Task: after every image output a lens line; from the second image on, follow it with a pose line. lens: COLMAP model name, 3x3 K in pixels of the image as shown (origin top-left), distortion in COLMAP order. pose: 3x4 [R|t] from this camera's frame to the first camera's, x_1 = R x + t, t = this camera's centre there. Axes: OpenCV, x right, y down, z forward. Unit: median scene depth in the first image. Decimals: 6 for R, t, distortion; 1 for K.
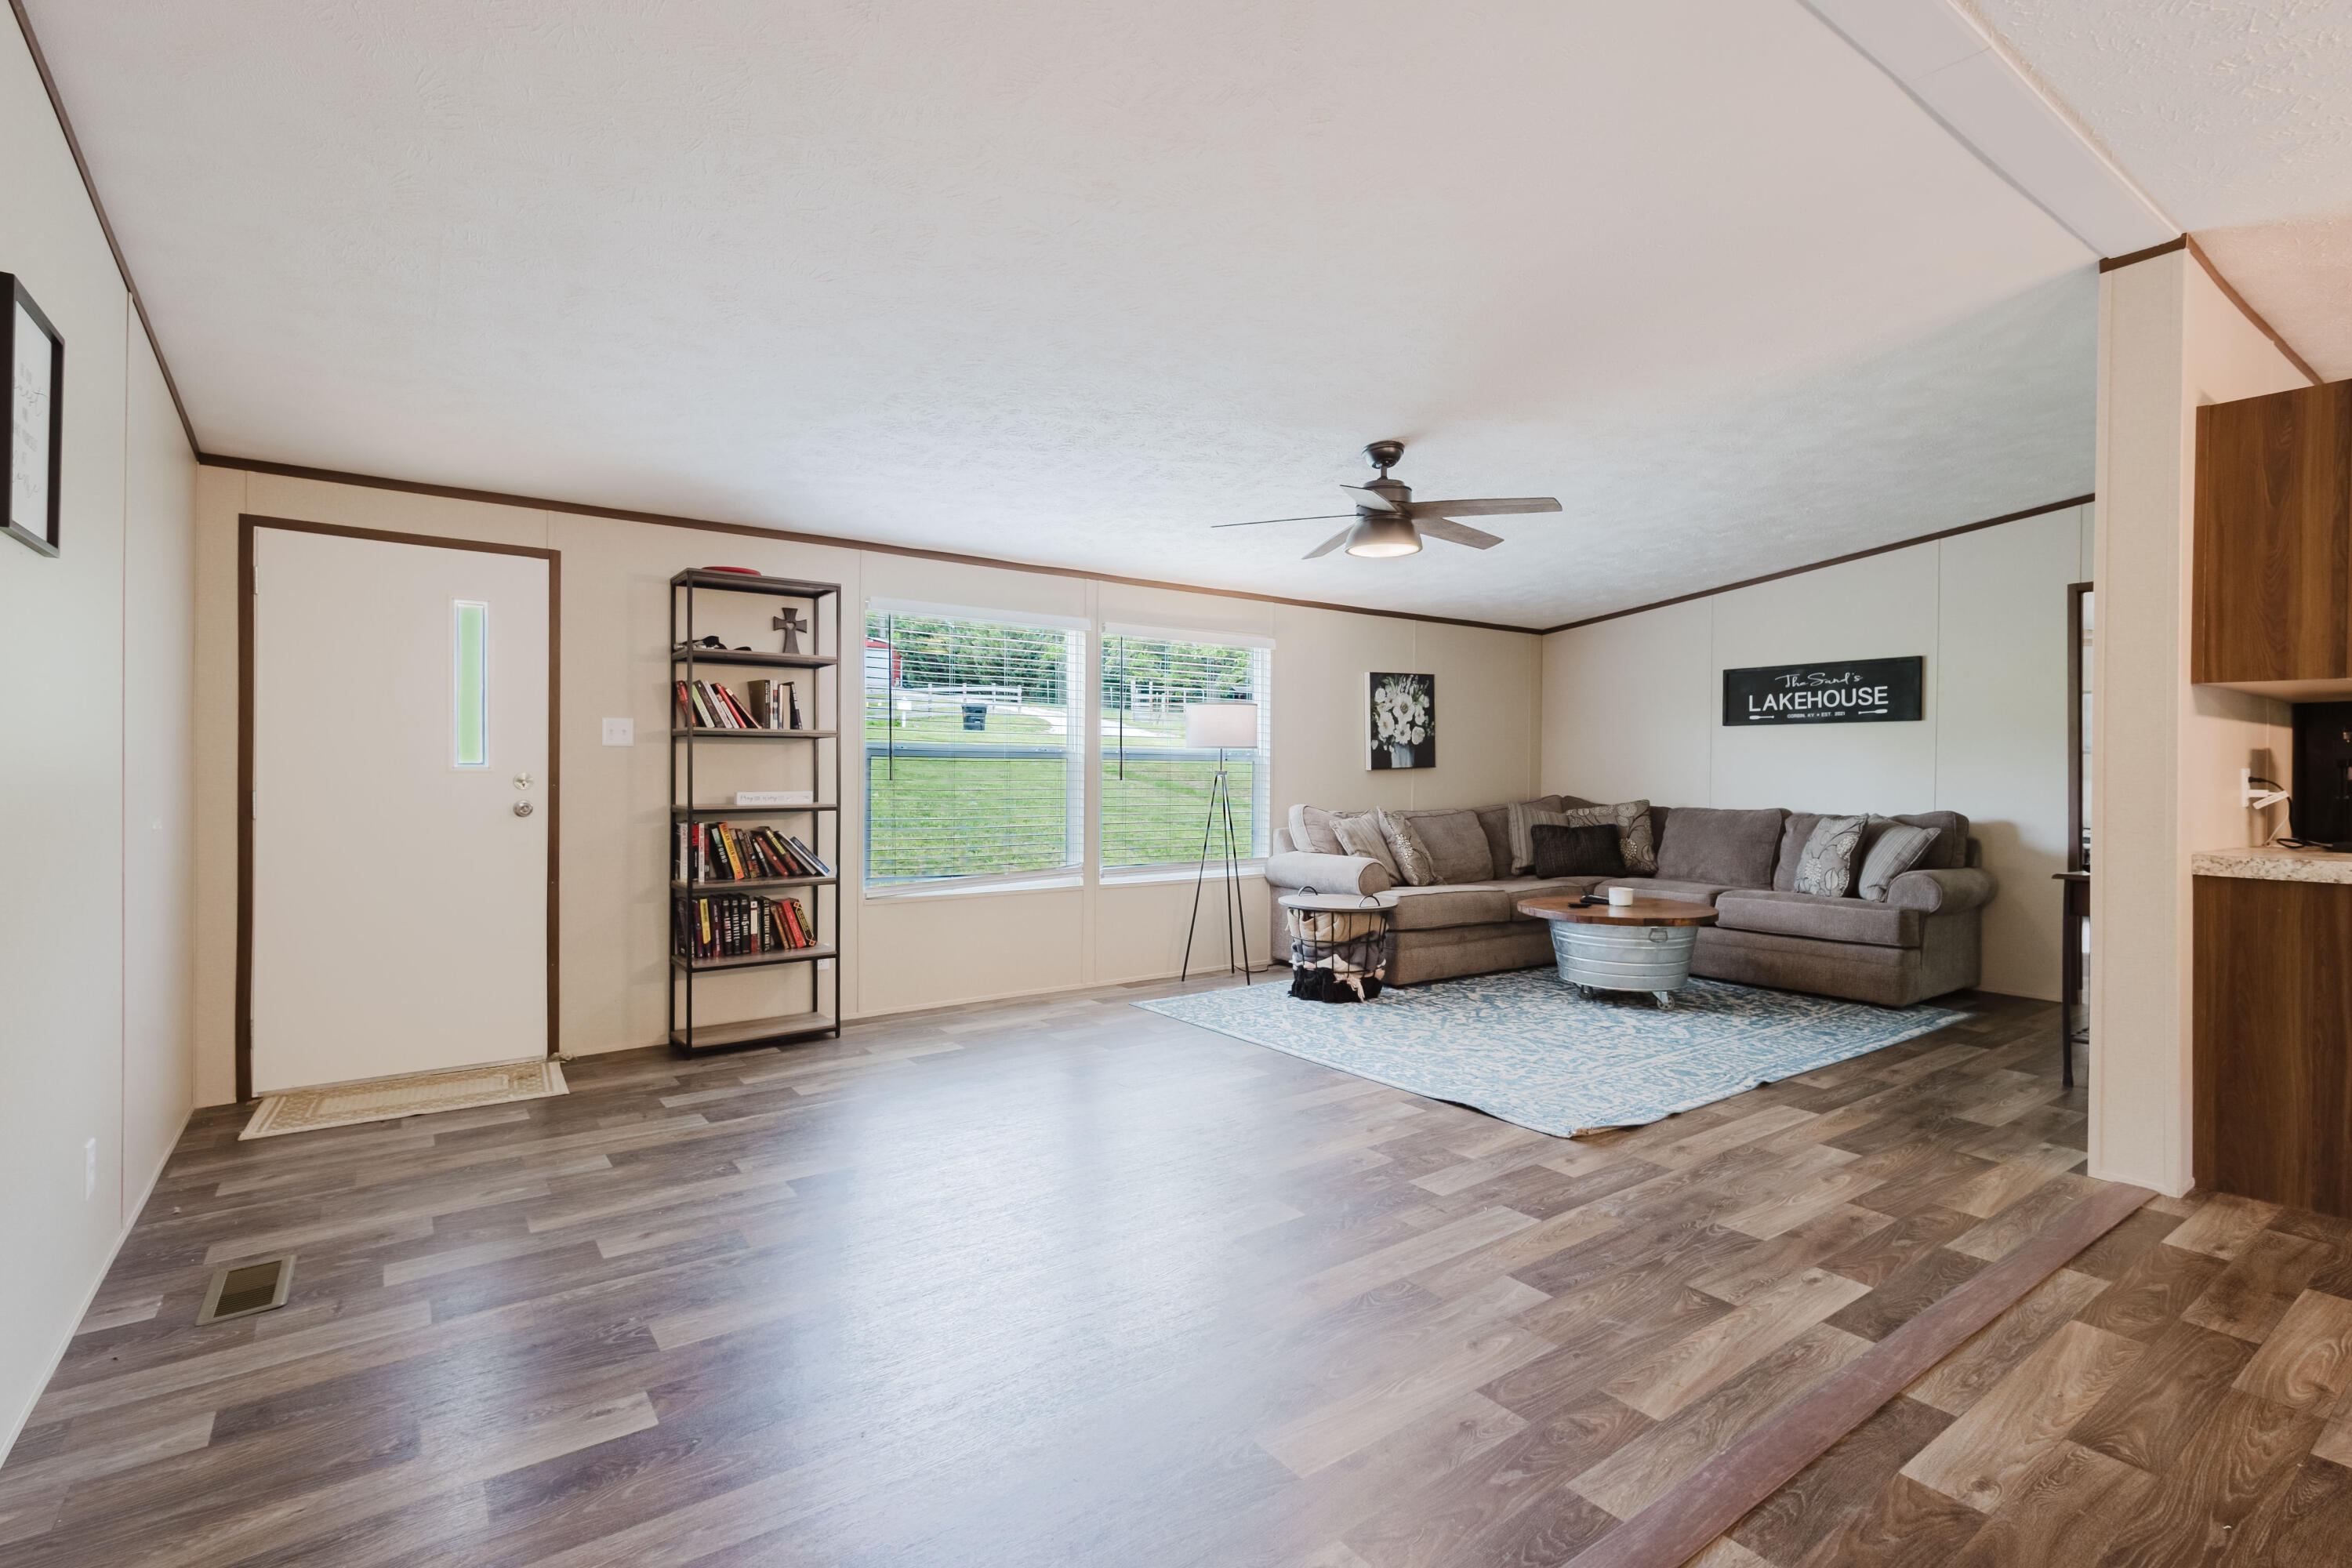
lens RADIAL K [[1083.0, 0, 1178.3], [0, 1083.0, 772.4], [0, 0, 1]] dist [0.012872, -0.003721]
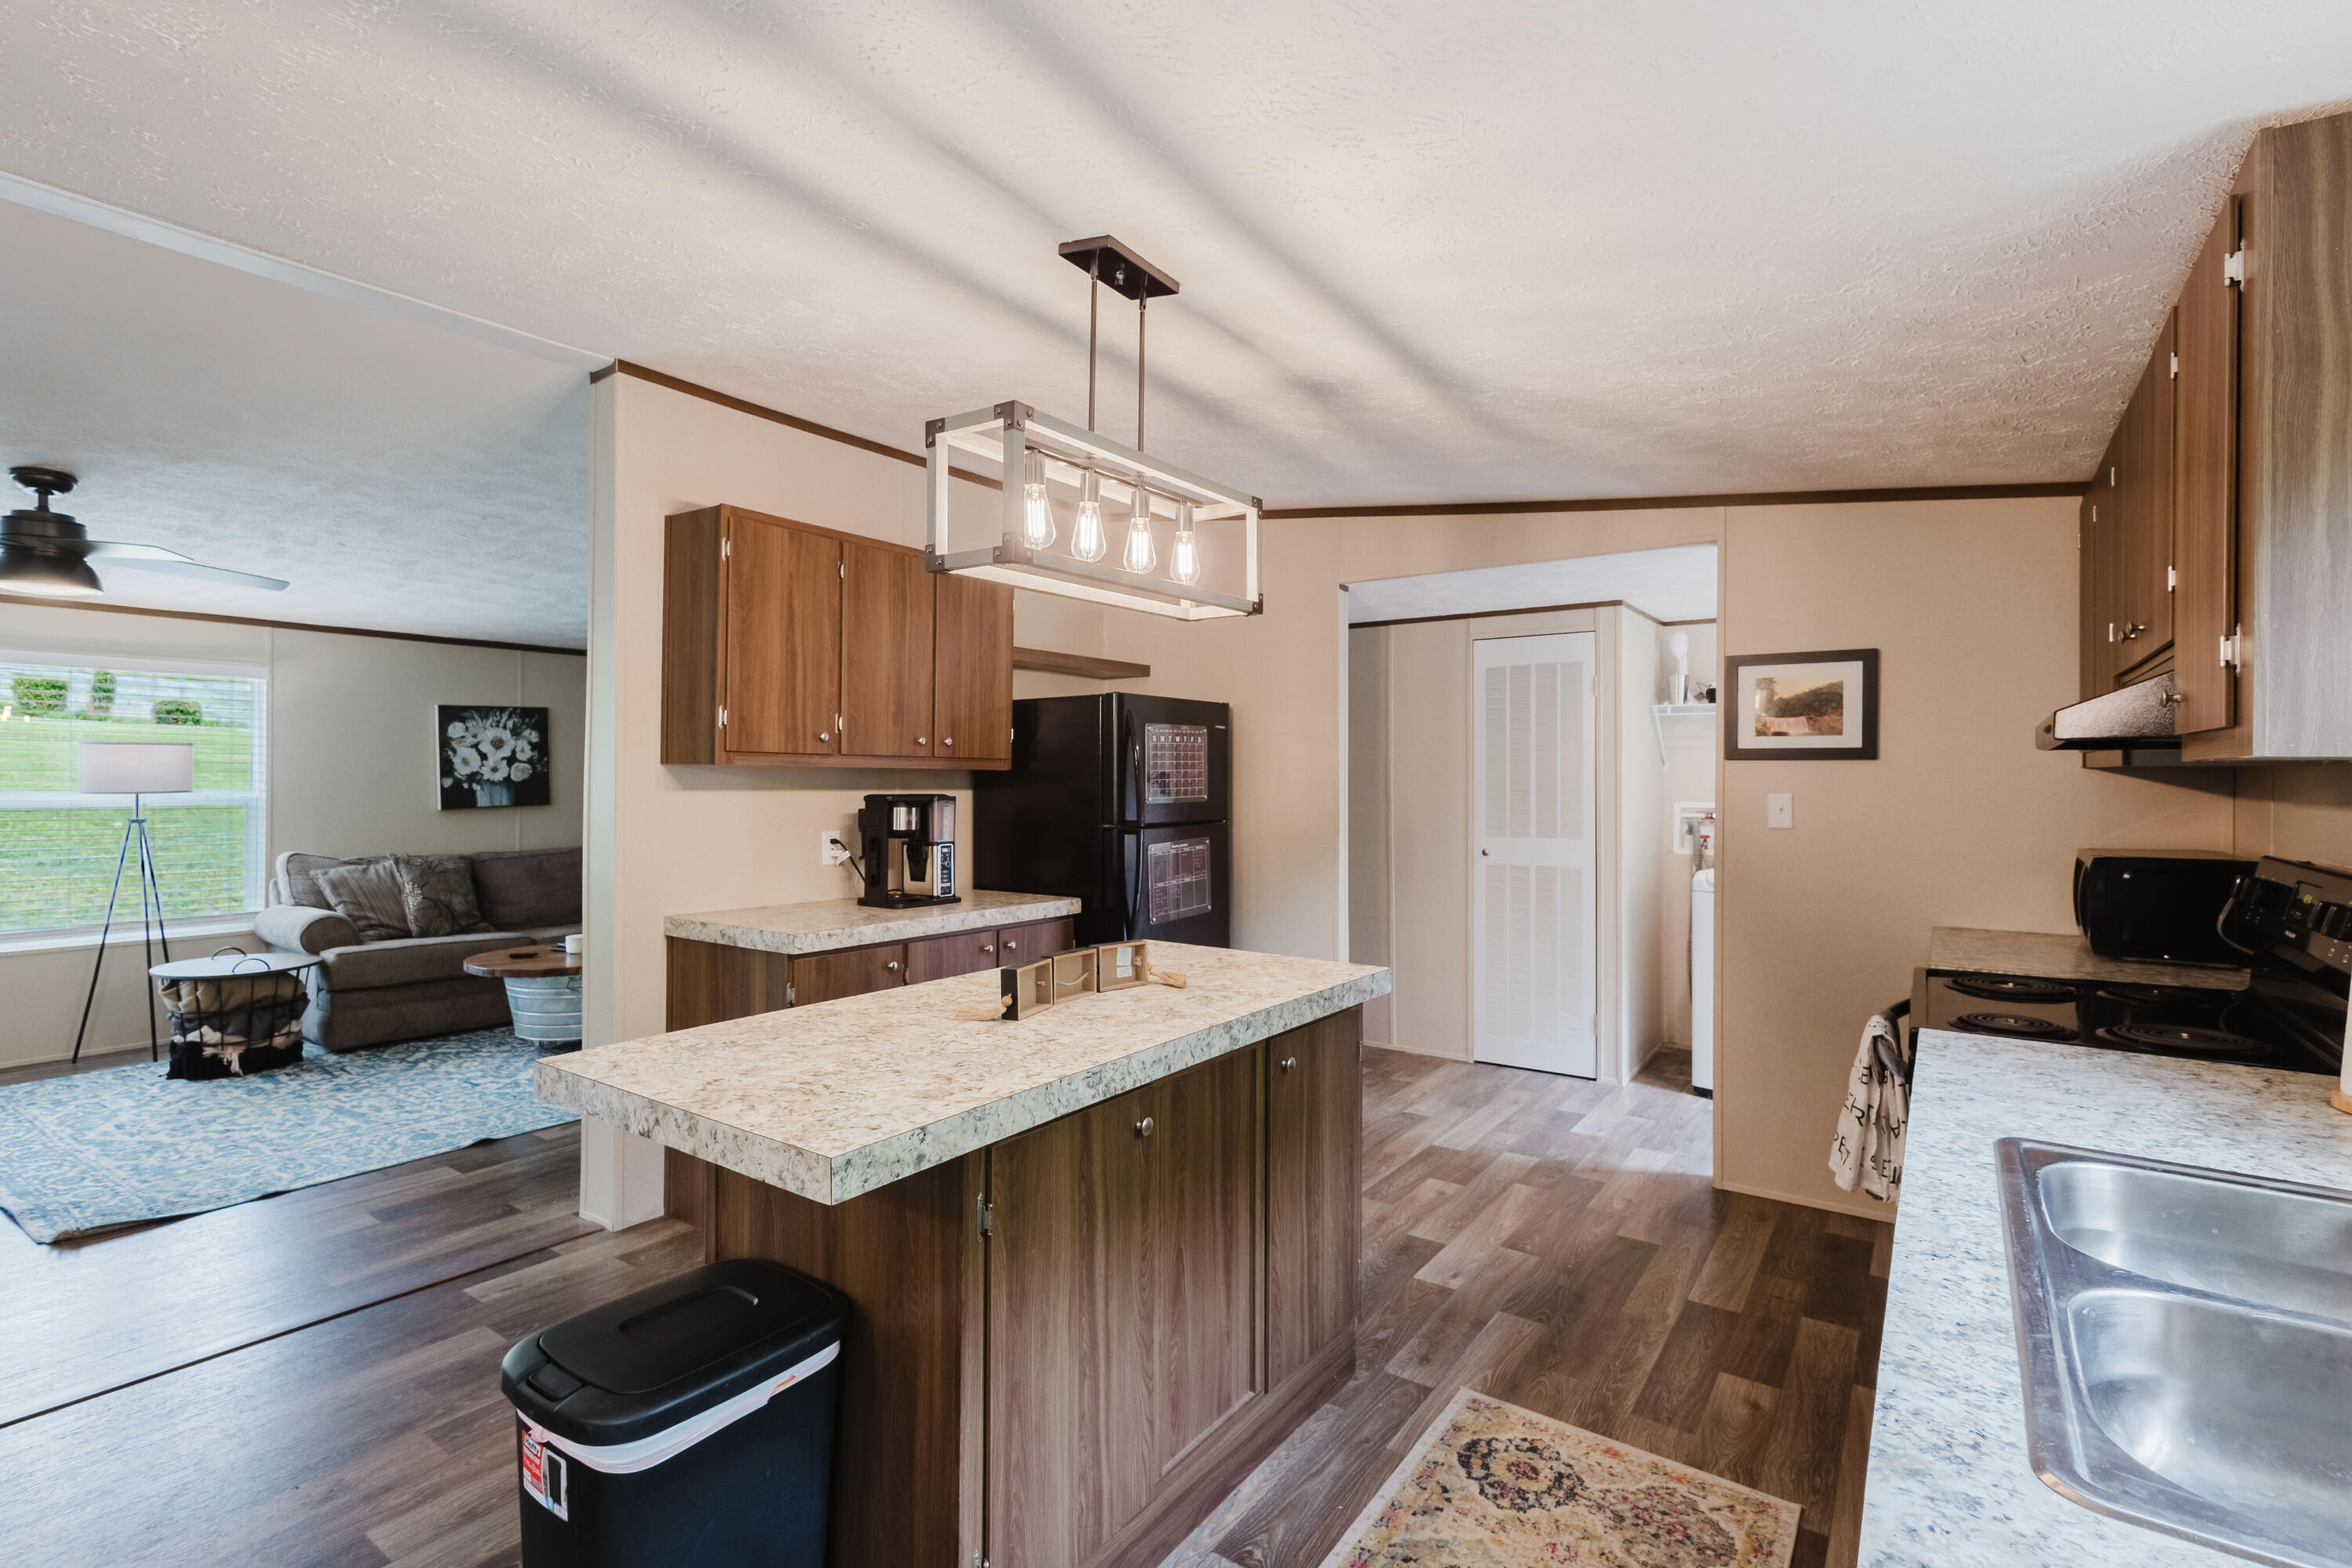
lens RADIAL K [[1083.0, 0, 1187.5], [0, 1083.0, 774.6], [0, 0, 1]] dist [0.012872, -0.003721]
pose [[0.944221, -0.000441, 0.329311, 0.599203], [0.001352, 0.999996, -0.002535, -0.036937], [-0.329309, 0.002839, 0.944218, -0.124929]]
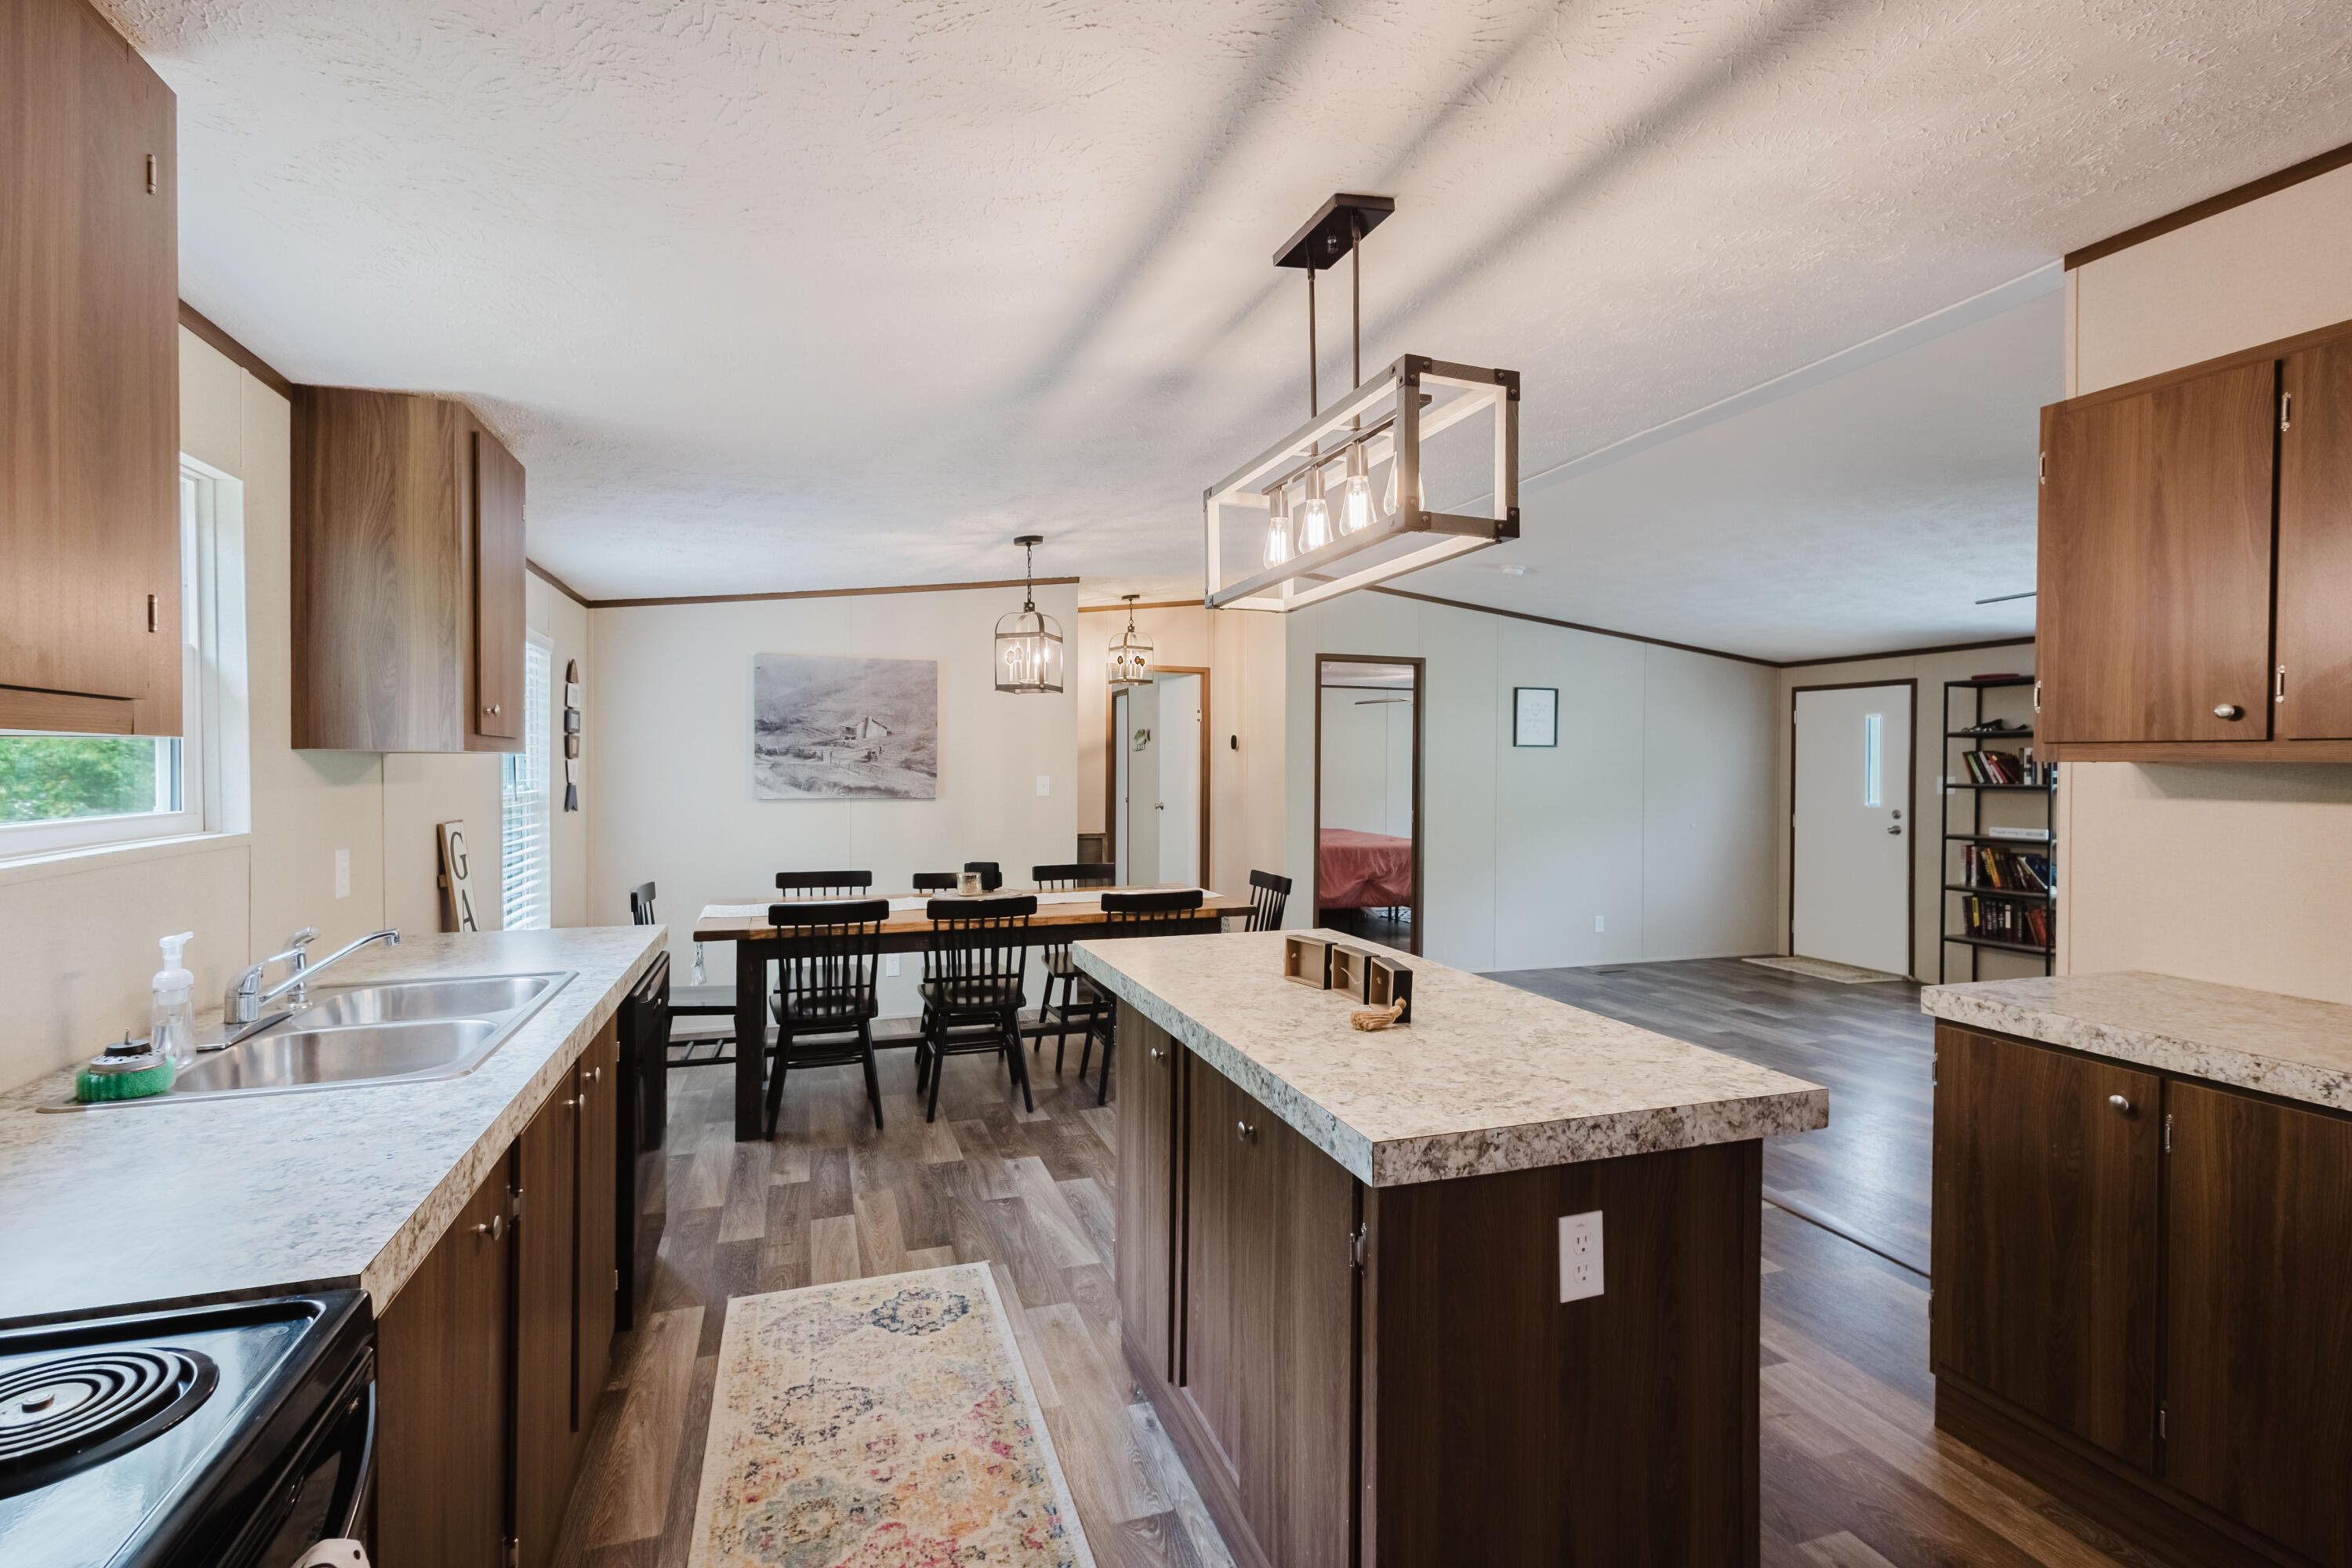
lens RADIAL K [[1083.0, 0, 1175.8], [0, 1083.0, 776.8], [0, 0, 1]] dist [0.012872, -0.003721]
pose [[-0.294256, 0.001697, -0.955725, 1.074850], [-0.011063, 0.999925, 0.005182, -0.036565], [0.955663, 0.012098, -0.294215, 0.312000]]
